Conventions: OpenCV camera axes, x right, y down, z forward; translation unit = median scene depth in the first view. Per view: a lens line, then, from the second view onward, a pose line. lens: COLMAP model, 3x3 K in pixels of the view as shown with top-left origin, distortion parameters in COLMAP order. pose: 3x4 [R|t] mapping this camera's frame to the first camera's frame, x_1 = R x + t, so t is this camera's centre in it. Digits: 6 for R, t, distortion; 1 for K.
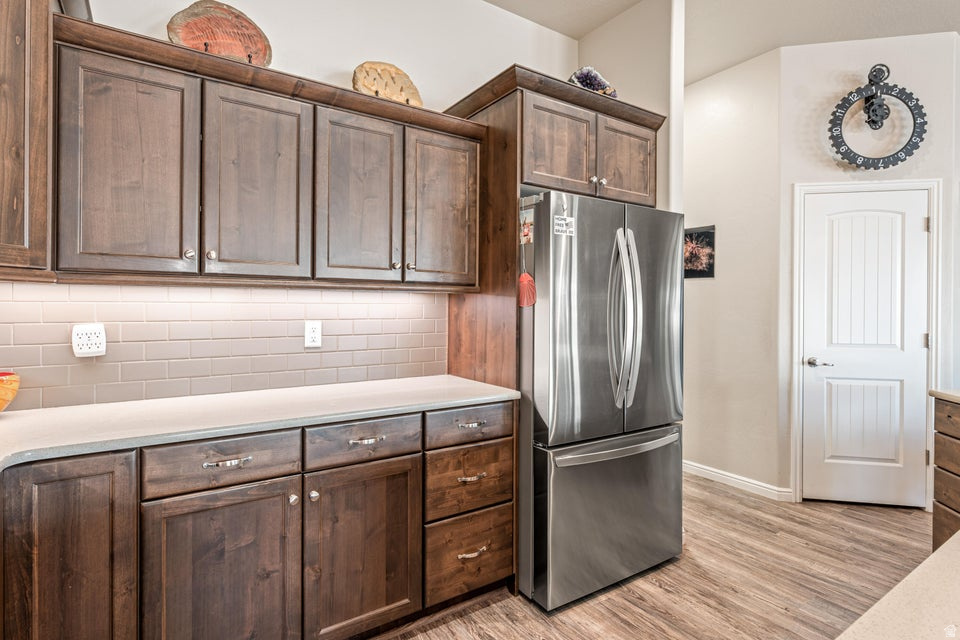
lens RADIAL K [[480.4, 0, 482.6], [0, 480.4, 311.1], [0, 0, 1]] dist [0.002471, 0.000256]
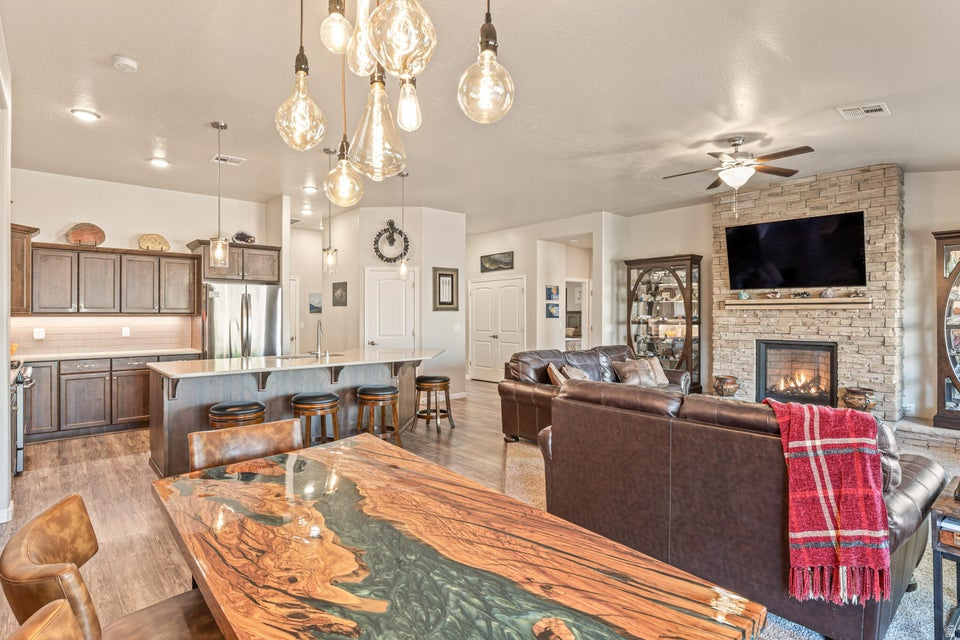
lens RADIAL K [[477.0, 0, 477.3], [0, 477.0, 317.4], [0, 0, 1]] dist [0.007013, 0.001014]
pose [[0.991576, -0.007811, 0.129294, 1.317607], [0.008255, 0.999962, -0.002895, -0.011508], [-0.129266, 0.003938, 0.991602, -2.022007]]
